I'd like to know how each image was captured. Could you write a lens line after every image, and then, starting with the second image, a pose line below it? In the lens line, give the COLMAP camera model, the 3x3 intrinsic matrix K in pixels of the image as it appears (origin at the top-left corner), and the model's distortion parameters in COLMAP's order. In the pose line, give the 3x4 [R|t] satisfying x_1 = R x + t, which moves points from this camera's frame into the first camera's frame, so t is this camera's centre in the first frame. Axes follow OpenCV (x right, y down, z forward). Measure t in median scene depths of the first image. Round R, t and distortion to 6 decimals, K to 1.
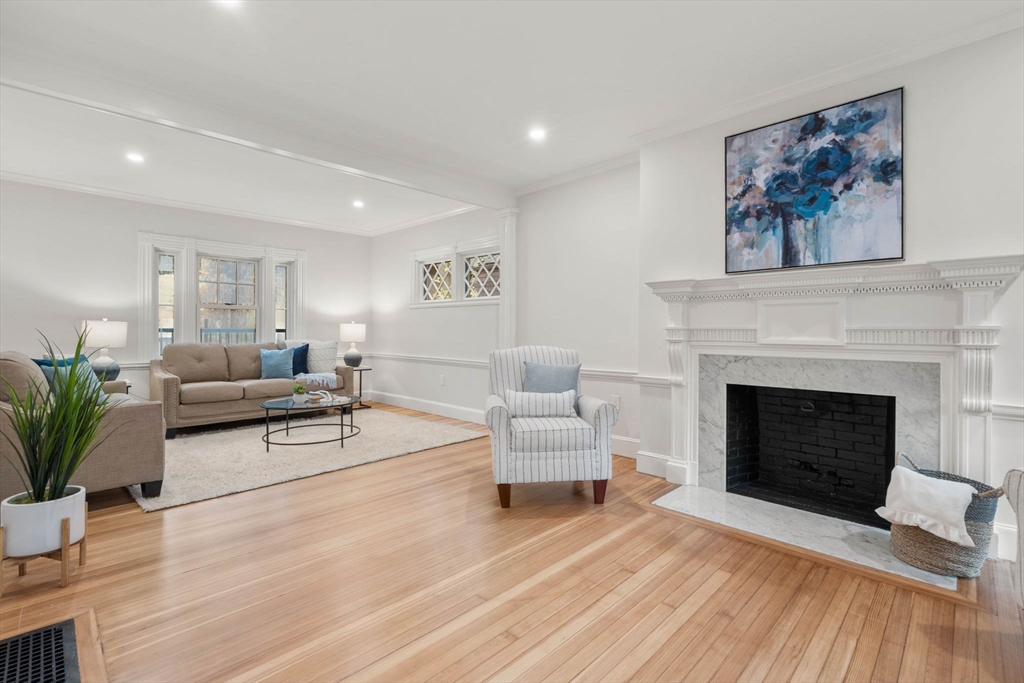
lens RADIAL K [[466.1, 0, 511.6], [0, 466.1, 333.3], [0, 0, 1]] dist [-0.006414, -0.000632]
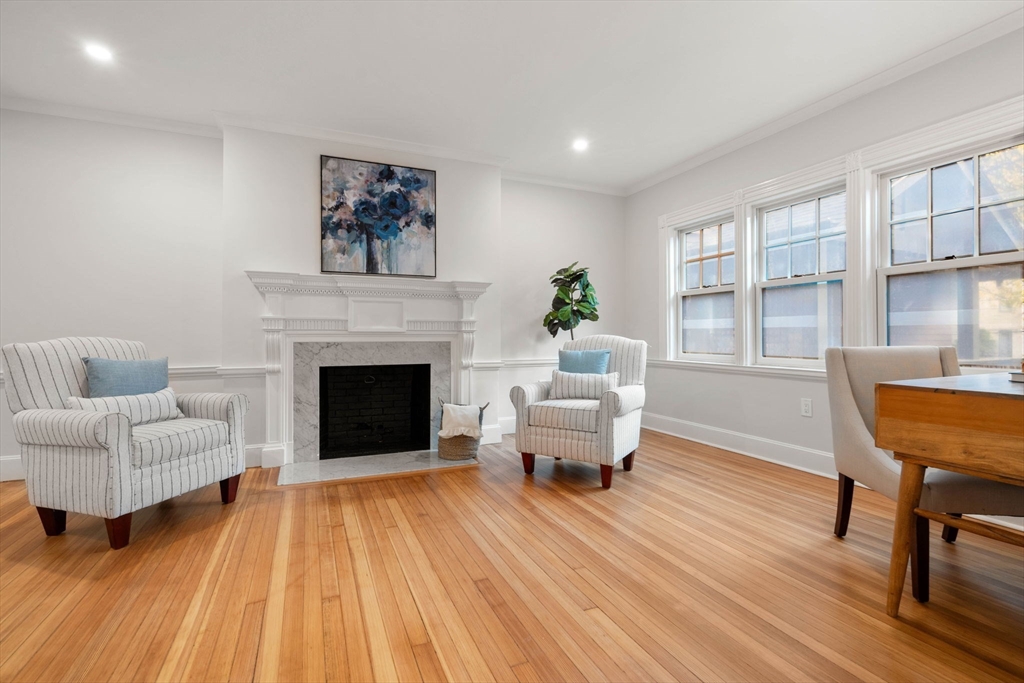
lens RADIAL K [[466.1, 0, 513.1], [0, 466.1, 335.8], [0, 0, 1]] dist [-0.006414, -0.000632]
pose [[0.362503, -0.002575, 0.931979, -0.510749], [0.007706, 0.999970, -0.000234, 0.040273], [-0.931951, 0.007267, 0.362512, 0.147328]]
